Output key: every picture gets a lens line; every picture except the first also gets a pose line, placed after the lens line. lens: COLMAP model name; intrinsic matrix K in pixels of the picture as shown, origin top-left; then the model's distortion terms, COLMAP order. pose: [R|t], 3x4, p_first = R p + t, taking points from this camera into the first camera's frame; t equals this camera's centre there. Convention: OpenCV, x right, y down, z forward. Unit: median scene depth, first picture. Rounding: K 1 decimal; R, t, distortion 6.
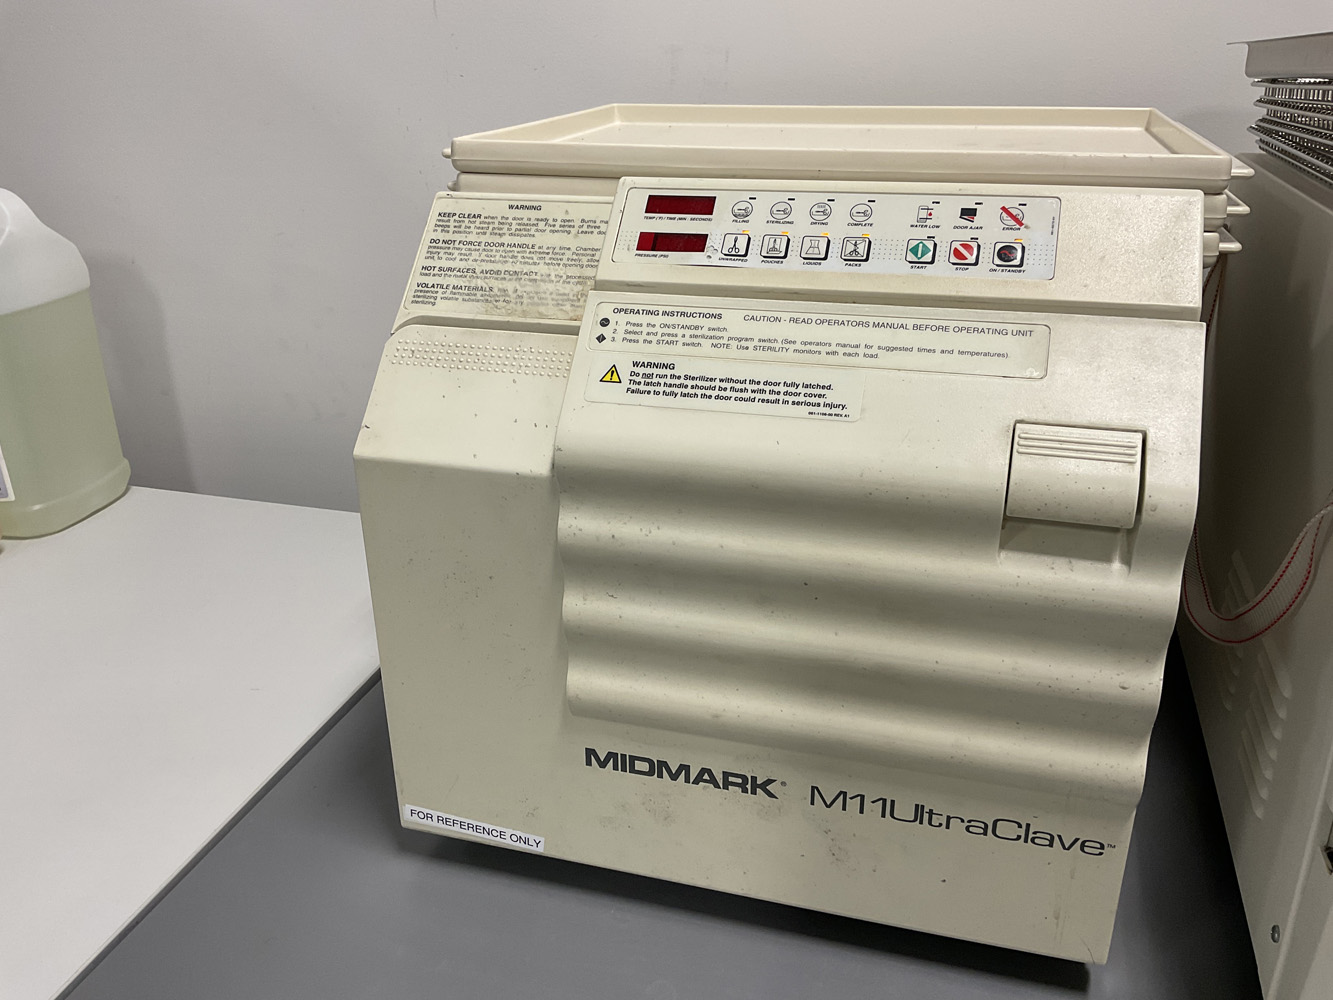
lens RADIAL K [[1117.3, 0, 666.7], [0, 1117.3, 500.8], [0, 0, 1]] dist [-0.009210, -0.002403]
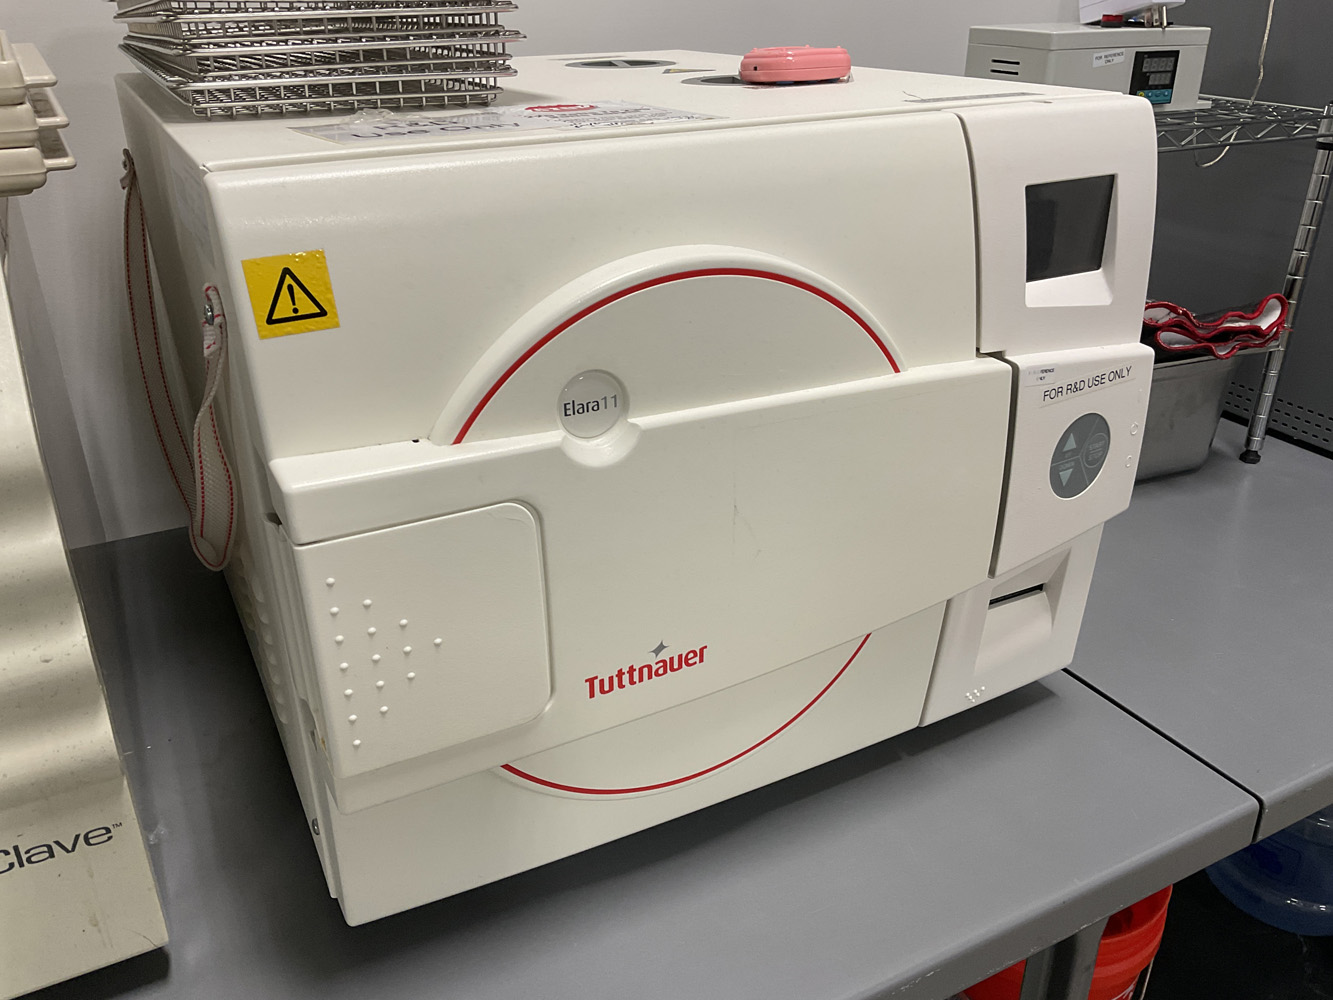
lens RADIAL K [[1117.3, 0, 669.6], [0, 1117.3, 500.5], [0, 0, 1]] dist [-0.009210, -0.002403]
pose [[0.708502, -0.293633, 0.641720, 0.208628], [0.269966, 0.952933, 0.137975, 0.052085], [-0.652030, 0.075487, 0.754426, -0.001525]]
